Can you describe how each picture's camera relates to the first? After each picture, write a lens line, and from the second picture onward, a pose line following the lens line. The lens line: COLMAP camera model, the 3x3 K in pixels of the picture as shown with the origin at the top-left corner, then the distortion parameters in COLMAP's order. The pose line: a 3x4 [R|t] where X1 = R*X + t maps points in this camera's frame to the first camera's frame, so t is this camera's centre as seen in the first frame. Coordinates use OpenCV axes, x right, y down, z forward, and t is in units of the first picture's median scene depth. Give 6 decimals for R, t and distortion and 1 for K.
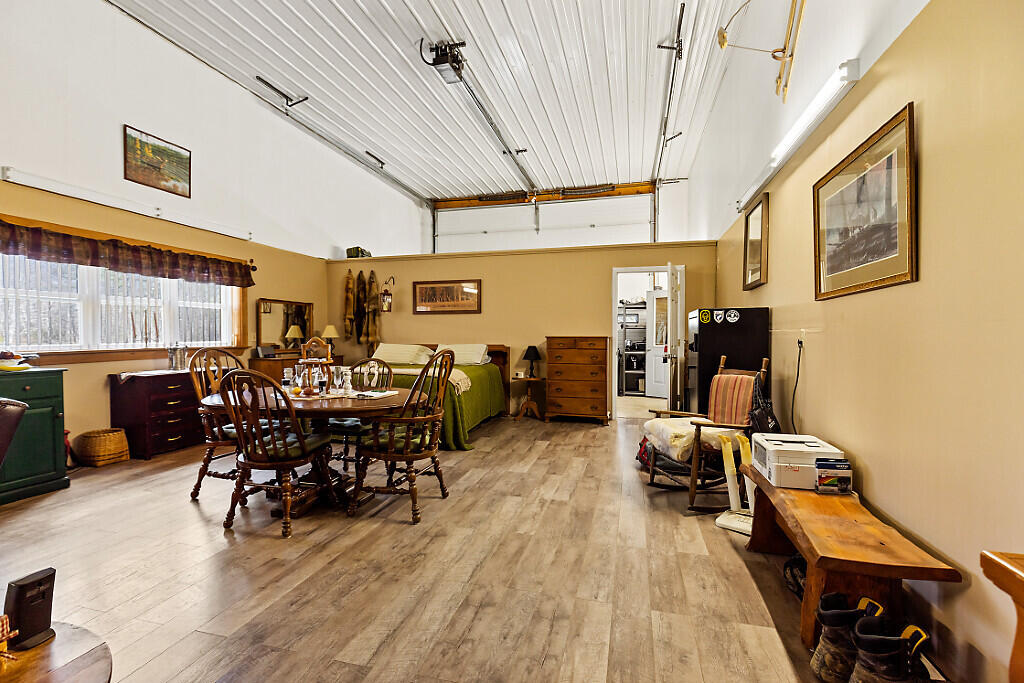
lens RADIAL K [[465.6, 0, 510.1], [0, 465.6, 341.7], [0, 0, 1]] dist [-0.000497, -0.002201]
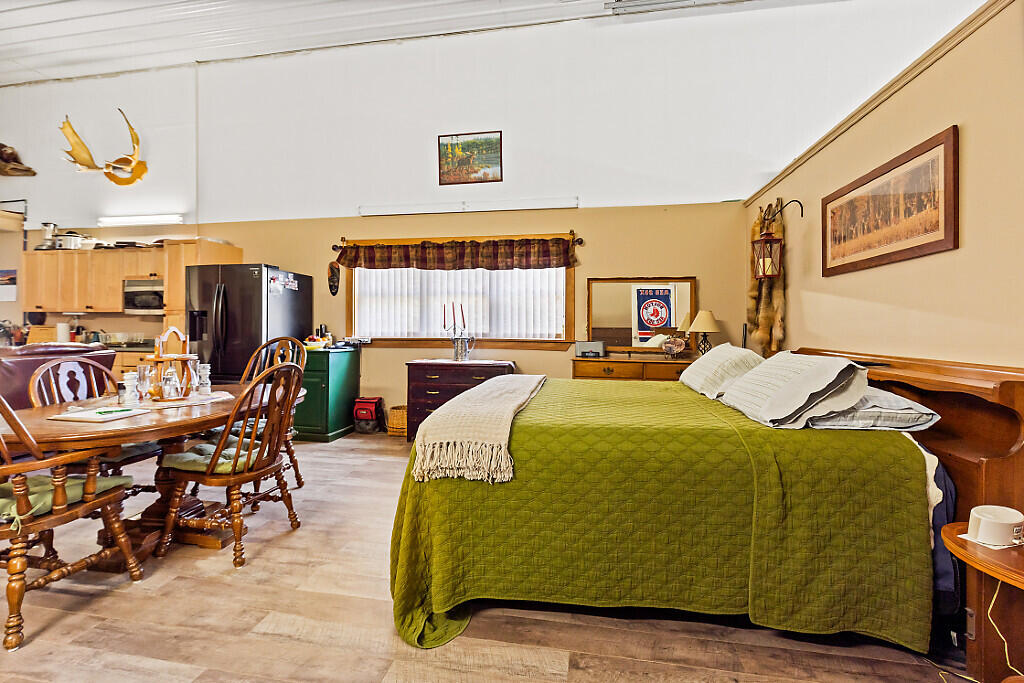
lens RADIAL K [[465.6, 0, 505.4], [0, 465.6, 325.4], [0, 0, 1]] dist [-0.000497, -0.002201]
pose [[0.076520, -0.003345, -0.997062, 0.214863], [-0.021751, 0.999751, -0.005024, -0.009909], [0.996831, 0.022071, 0.076428, 0.804809]]
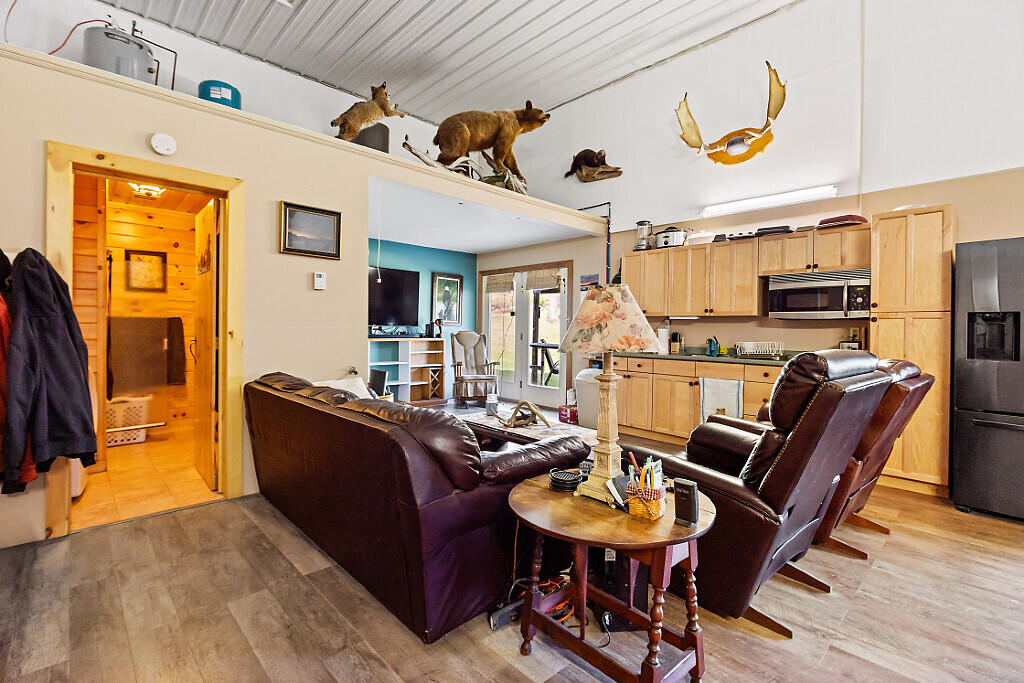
lens RADIAL K [[465.6, 0, 507.5], [0, 465.6, 328.3], [0, 0, 1]] dist [-0.000497, -0.002201]
pose [[-0.520981, -0.004348, -0.853557, 0.089722], [-0.025807, 0.999610, 0.010660, -0.001954], [0.853178, 0.027582, -0.520890, 0.181516]]
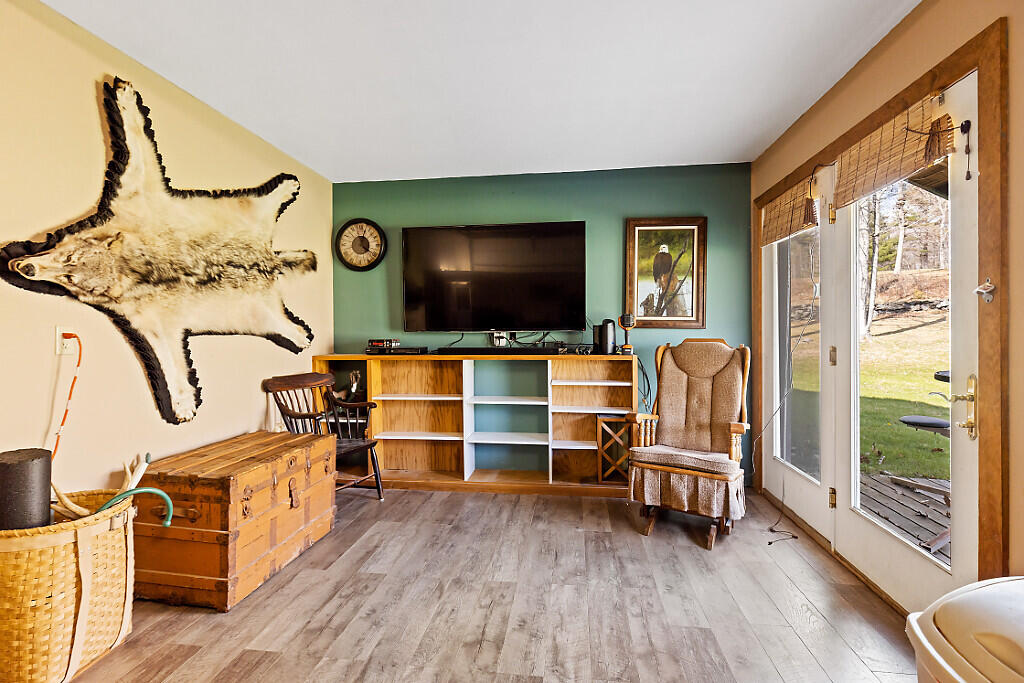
lens RADIAL K [[465.6, 0, 514.8], [0, 465.6, 331.8], [0, 0, 1]] dist [-0.000497, -0.002201]
pose [[-0.990953, 0.010952, -0.133763, -0.613322], [0.008725, 0.999814, 0.017228, 0.001927], [0.133927, 0.015905, -0.990864, -0.046145]]
